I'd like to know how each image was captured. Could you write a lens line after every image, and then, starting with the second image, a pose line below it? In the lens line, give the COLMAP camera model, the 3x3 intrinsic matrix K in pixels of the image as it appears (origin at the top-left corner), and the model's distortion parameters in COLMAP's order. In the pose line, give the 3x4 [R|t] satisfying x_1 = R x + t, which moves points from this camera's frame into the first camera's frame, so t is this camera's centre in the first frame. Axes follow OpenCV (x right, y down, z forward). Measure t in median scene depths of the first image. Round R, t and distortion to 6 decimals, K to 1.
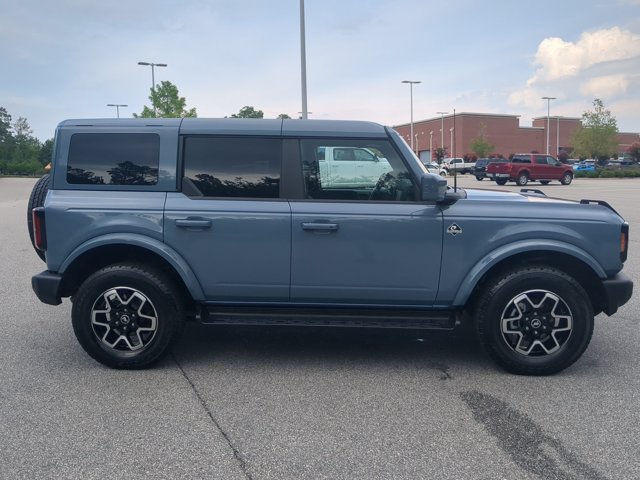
lens RADIAL K [[574.2, 0, 320.0], [0, 574.2, 240.0], [0, 0, 1]] dist [-0.018214, -0.014251]
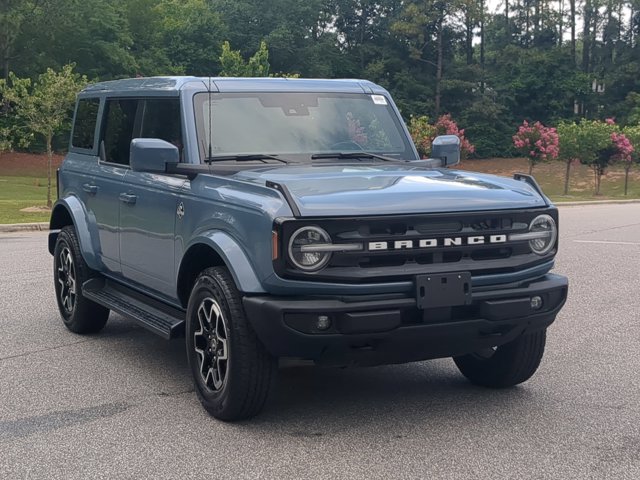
lens RADIAL K [[1133.4, 0, 293.0], [0, 1133.4, 253.9], [0, 0, 1]] dist [0.069398, 0.108364]
pose [[0.501659, 0.099009, -0.859381, 1.667037], [-0.115309, 0.992217, 0.047002, -0.050421], [0.857346, 0.075515, 0.509171, 0.330945]]
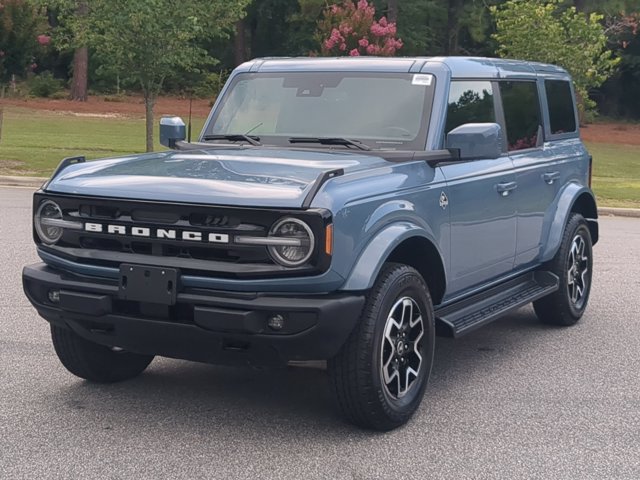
lens RADIAL K [[1298.7, 0, 320.0], [0, 1298.7, 240.0], [0, 0, 1]] dist [-0.014021, -0.016514]
pose [[-0.431464, 0.093641, -0.897257, 1.788862], [-0.142774, 0.974975, 0.170408, -0.266560], [0.890760, 0.201630, -0.407297, 1.804448]]
